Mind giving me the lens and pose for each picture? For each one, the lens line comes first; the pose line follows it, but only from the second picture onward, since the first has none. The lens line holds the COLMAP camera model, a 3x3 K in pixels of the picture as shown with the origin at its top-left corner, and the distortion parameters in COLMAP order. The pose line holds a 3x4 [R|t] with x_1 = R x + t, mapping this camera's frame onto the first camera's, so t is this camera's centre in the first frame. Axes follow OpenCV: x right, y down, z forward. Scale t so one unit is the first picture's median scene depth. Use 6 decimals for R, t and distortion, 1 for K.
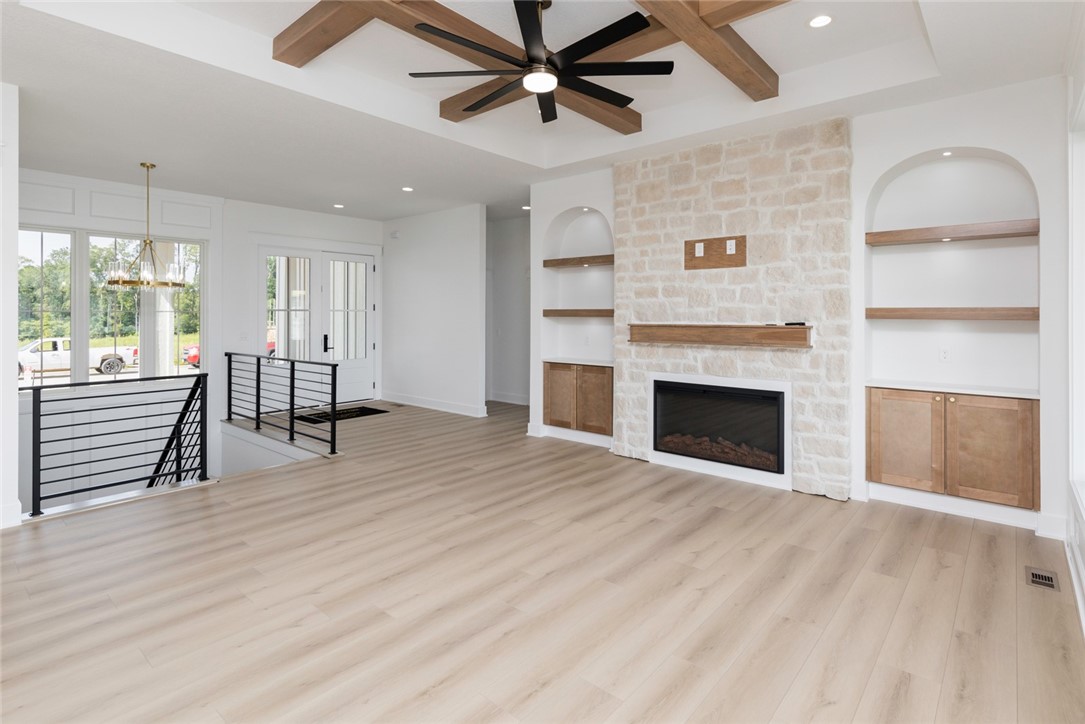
lens RADIAL K [[551.5, 0, 565.6], [0, 551.5, 316.7], [0, 0, 1]] dist [0.004495, -0.001042]
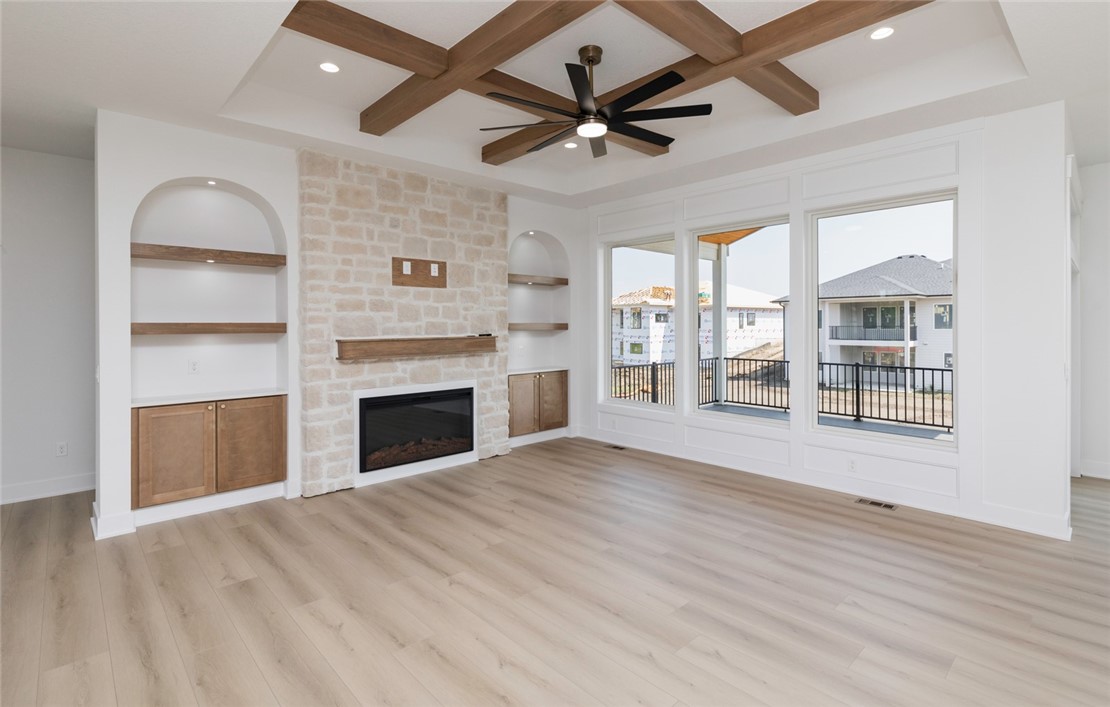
lens RADIAL K [[548.9, 0, 522.6], [0, 548.9, 333.0], [0, 0, 1]] dist [0.004136, -0.001803]
pose [[0.117952, -0.013321, 0.992930, -0.797888], [0.012004, 0.999856, 0.011988, -0.005783], [-0.992947, 0.010505, 0.118095, 0.664470]]
